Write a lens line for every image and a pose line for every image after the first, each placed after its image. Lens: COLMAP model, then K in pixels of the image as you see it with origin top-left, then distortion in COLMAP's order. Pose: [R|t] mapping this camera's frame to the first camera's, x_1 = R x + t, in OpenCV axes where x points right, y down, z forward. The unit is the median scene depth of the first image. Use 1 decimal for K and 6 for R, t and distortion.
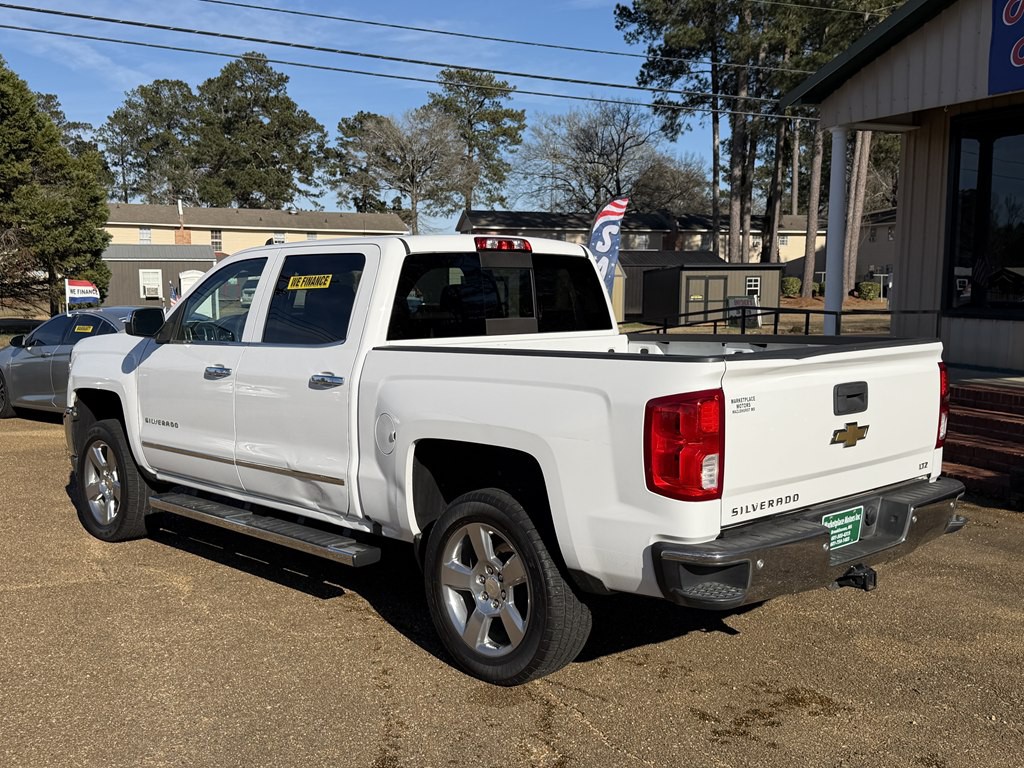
lens RADIAL K [[1127.0, 0, 525.5], [0, 1127.0, 384.6], [0, 0, 1]] dist [0.094867, 0.000000]
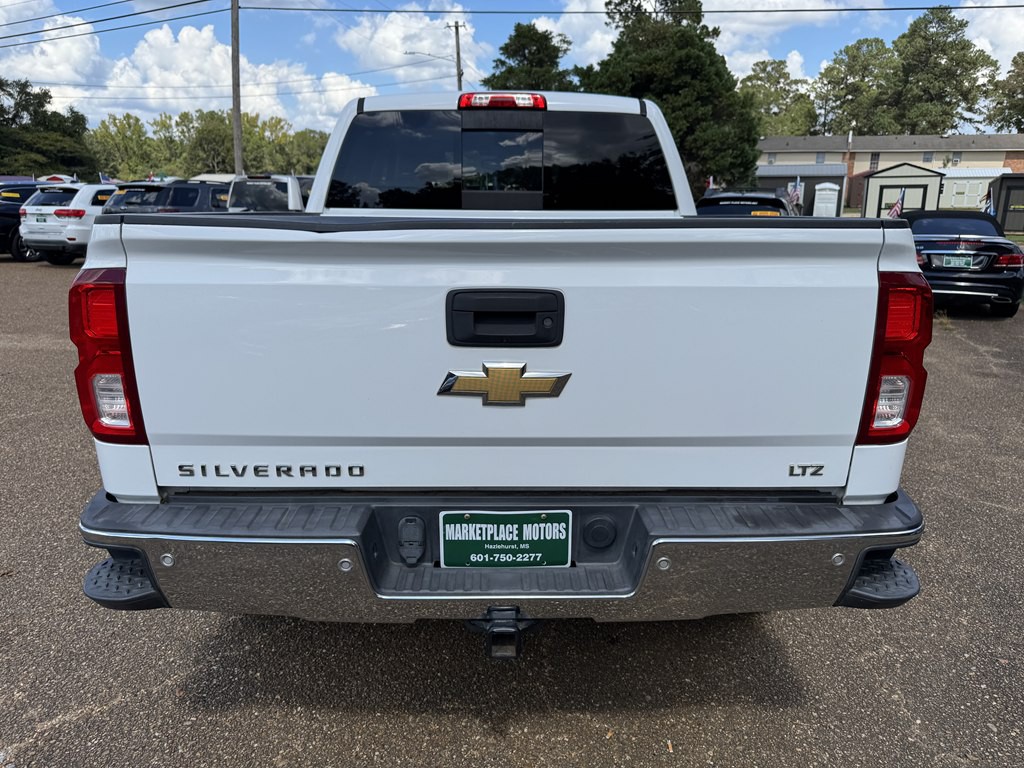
lens RADIAL K [[745.2, 0, 512.7], [0, 745.2, 386.8], [0, 0, 1]] dist [0.019357, -0.023303]
pose [[0.724956, 0.179114, -0.665100, 0.340437], [-0.071788, 0.979987, 0.185665, -0.013832], [0.685044, -0.086853, 0.723305, 0.479552]]
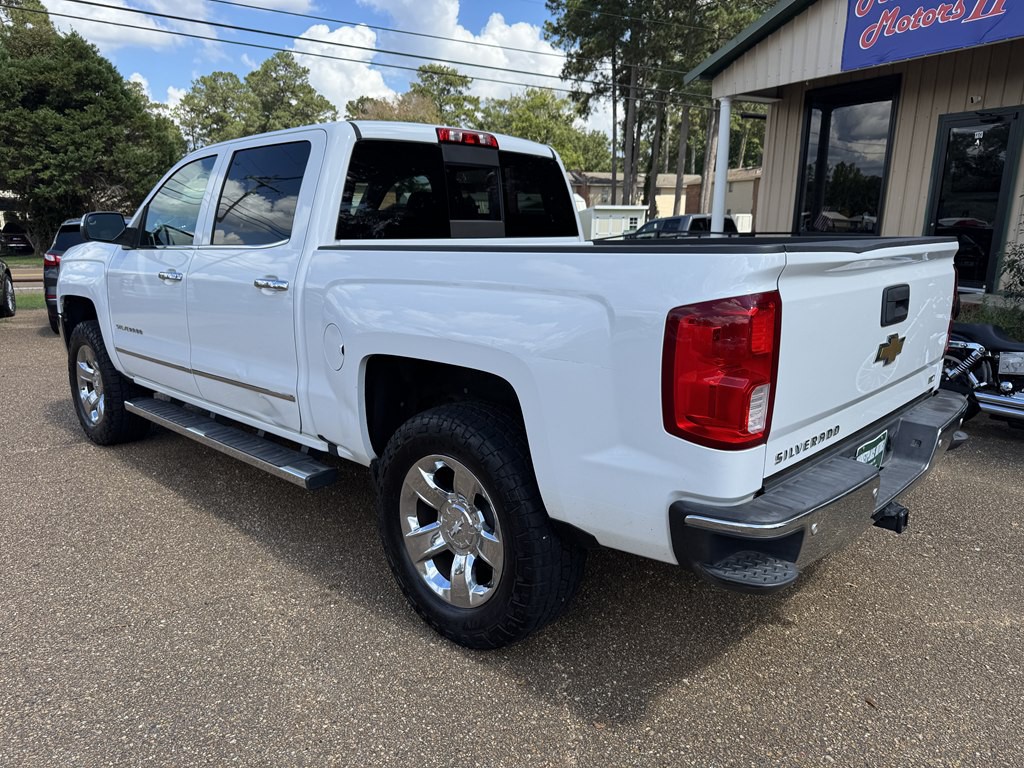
lens RADIAL K [[745.2, 0, 516.0], [0, 745.2, 390.8], [0, 0, 1]] dist [0.019357, -0.023303]
pose [[0.998892, -0.005631, 0.046720, -0.008149], [-0.000449, 0.991630, 0.129114, 0.002367], [-0.047056, -0.128992, 0.990529, 0.303382]]
